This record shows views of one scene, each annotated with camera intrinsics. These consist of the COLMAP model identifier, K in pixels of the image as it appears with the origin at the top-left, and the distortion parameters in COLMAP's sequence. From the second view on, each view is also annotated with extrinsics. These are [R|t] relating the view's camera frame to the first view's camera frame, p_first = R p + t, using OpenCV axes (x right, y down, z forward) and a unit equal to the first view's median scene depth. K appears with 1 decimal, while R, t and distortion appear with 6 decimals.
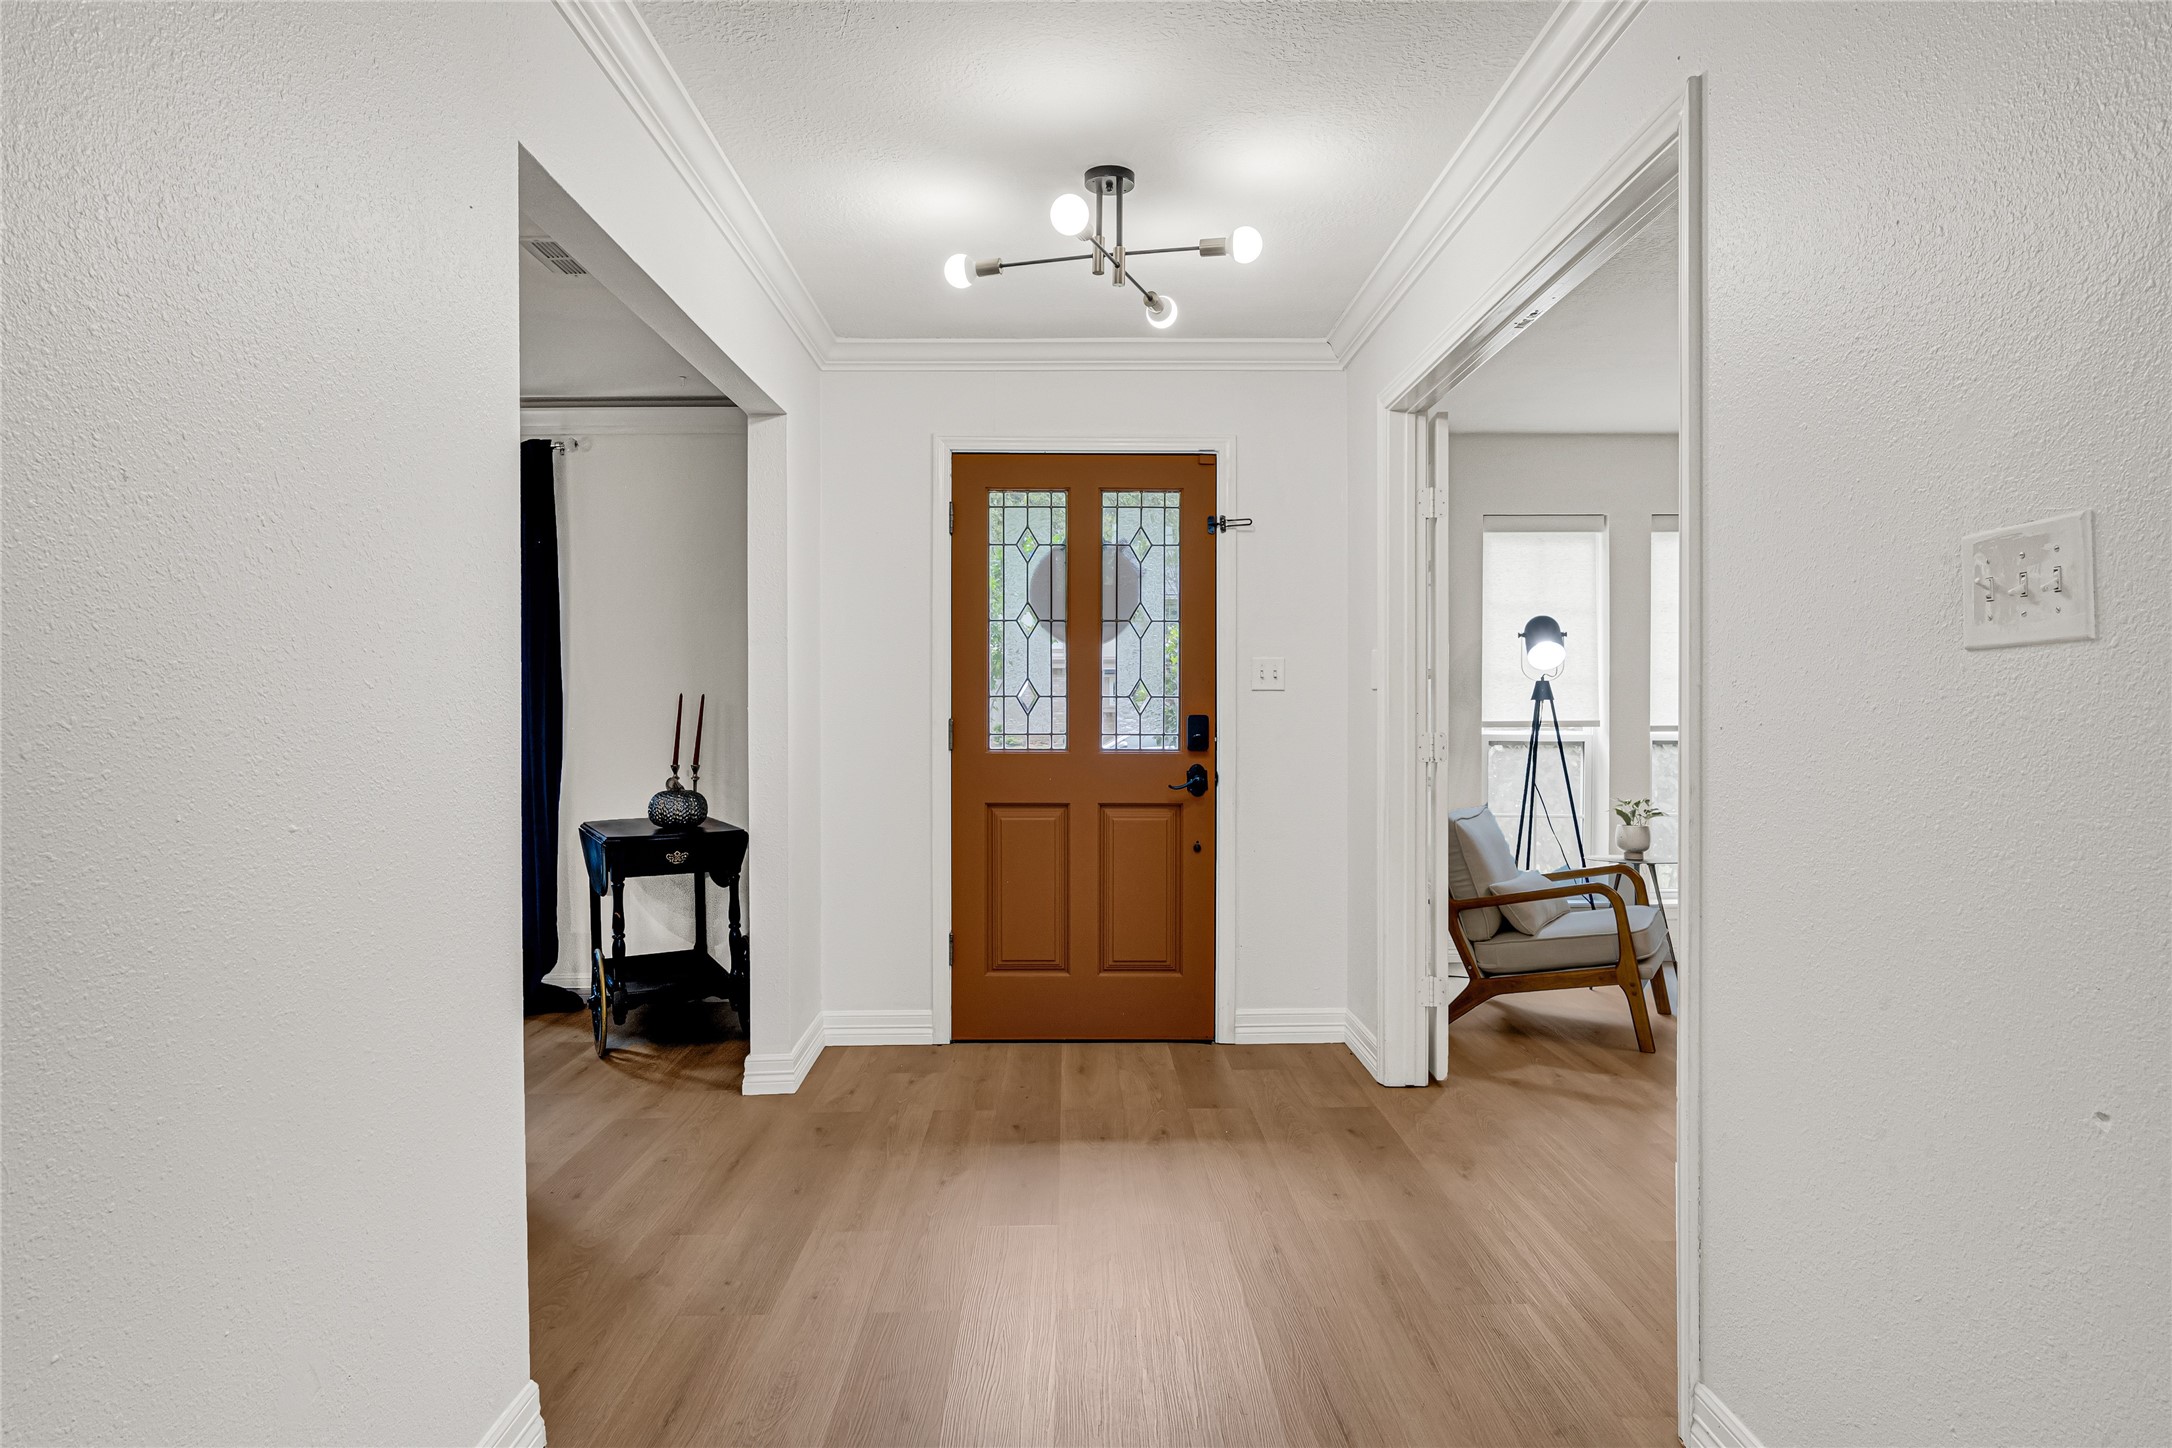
lens RADIAL K [[904.2, 0, 1086.0], [0, 904.2, 724.0], [0, 0, 1]] dist [-0.000132, -0.000053]
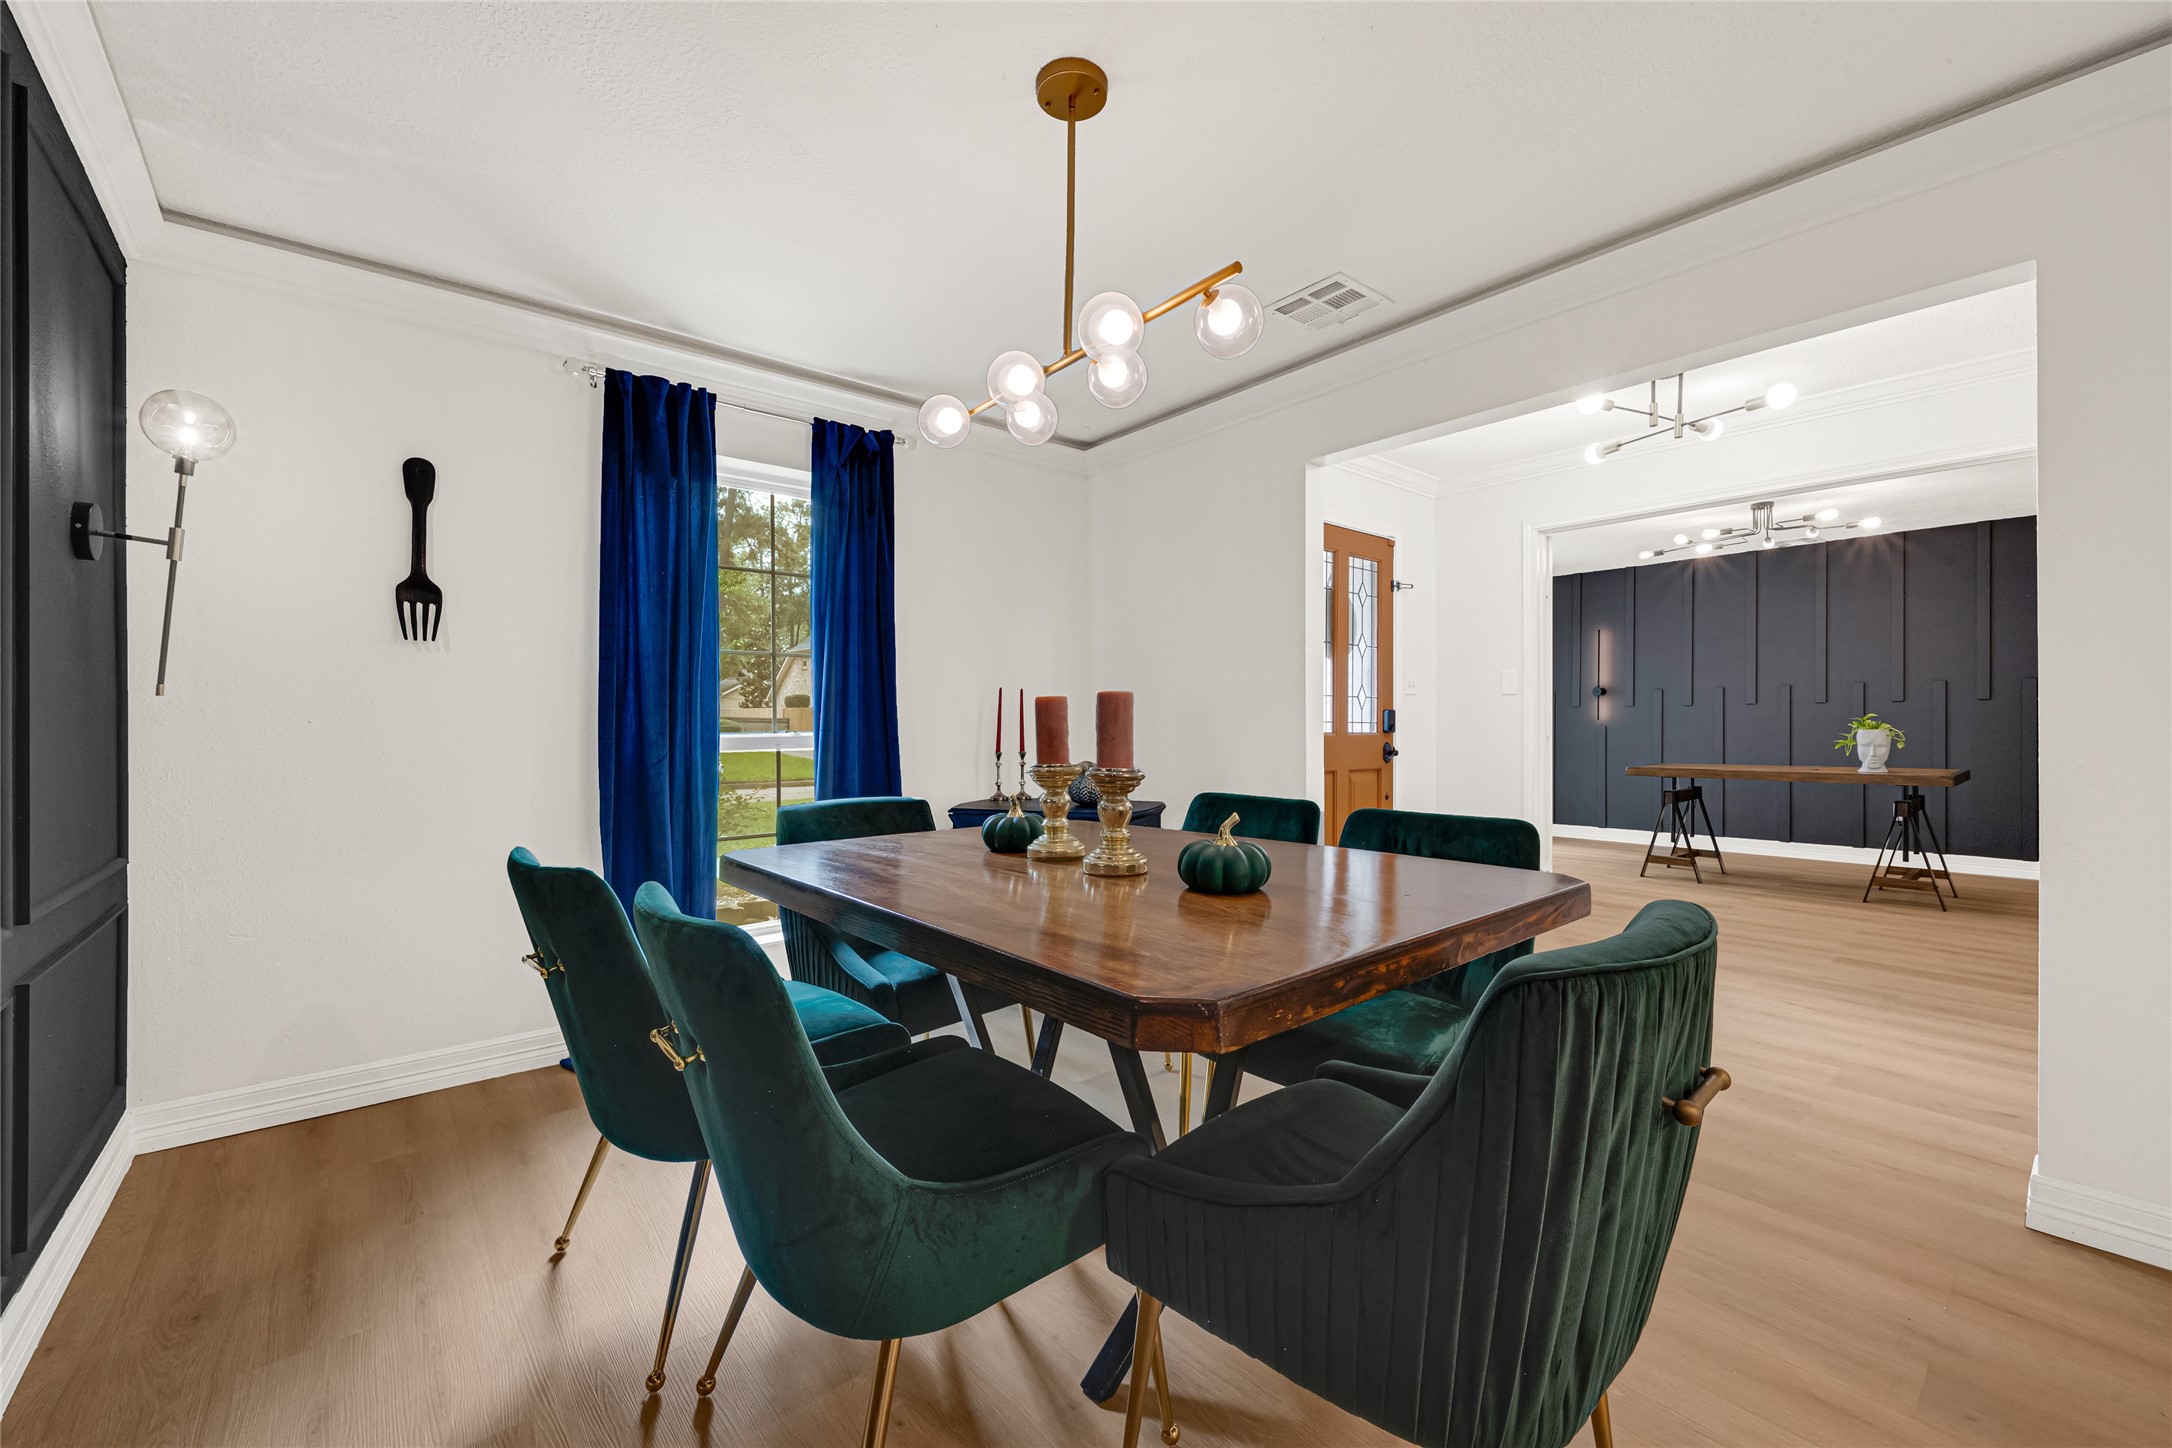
lens RADIAL K [[904.2, 0, 1086.0], [0, 904.2, 724.0], [0, 0, 1]] dist [-0.000132, -0.000053]
pose [[0.797142, -0.003437, 0.603782, -1.198313], [0.005378, 0.999985, -0.001408, 0.013747], [-0.603768, 0.004369, 0.797148, 0.092940]]
